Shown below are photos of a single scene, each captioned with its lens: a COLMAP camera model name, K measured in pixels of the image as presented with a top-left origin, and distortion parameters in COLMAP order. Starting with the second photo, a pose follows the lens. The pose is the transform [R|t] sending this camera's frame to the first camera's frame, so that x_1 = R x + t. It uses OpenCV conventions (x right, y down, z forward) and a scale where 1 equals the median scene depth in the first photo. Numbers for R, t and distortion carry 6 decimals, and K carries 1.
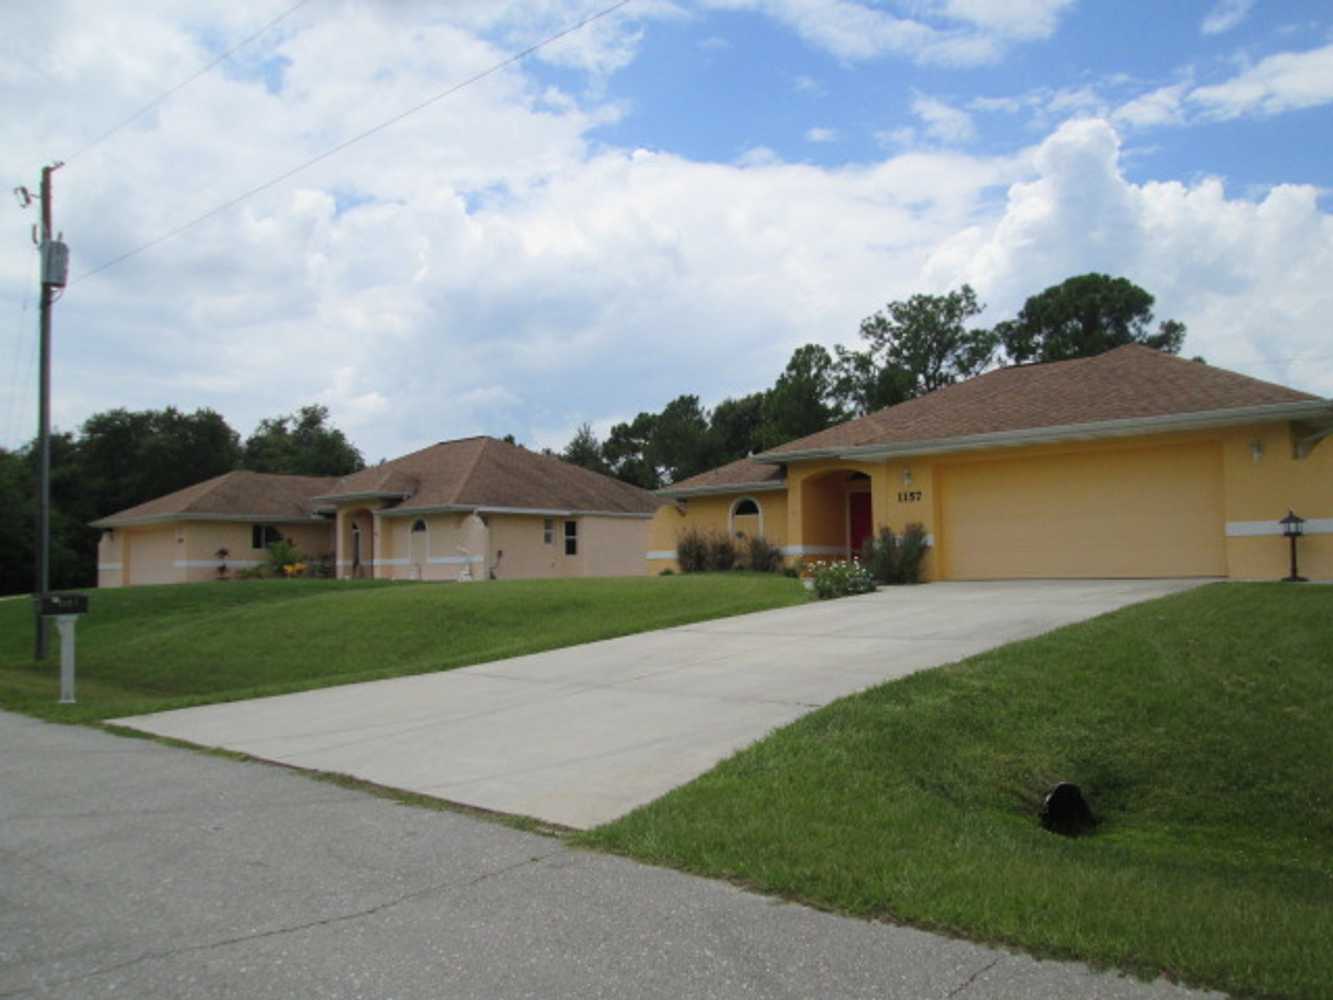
lens RADIAL K [[1116.9, 0, 639.7], [0, 1116.9, 508.4], [0, 0, 1]] dist [-0.056271, 0.025130]
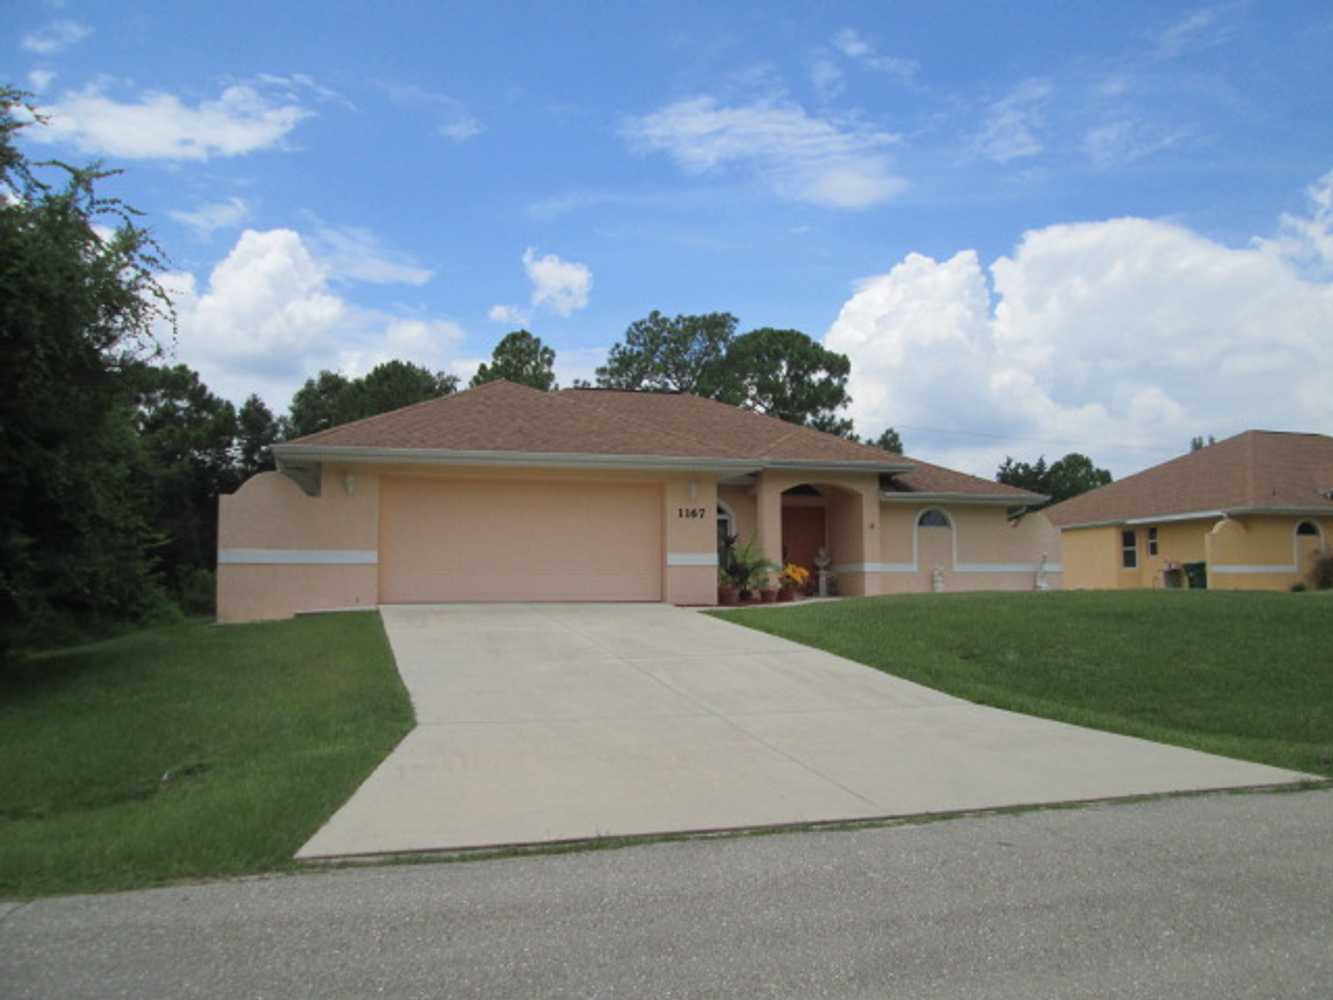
lens RADIAL K [[1116.9, 0, 663.9], [0, 1116.9, 512.2], [0, 0, 1]] dist [-0.056271, 0.025130]
pose [[0.508438, 0.075210, 0.857808, -0.144270], [-0.056677, 0.996941, -0.053815, 0.009486], [-0.859231, -0.021257, 0.511146, 0.122797]]
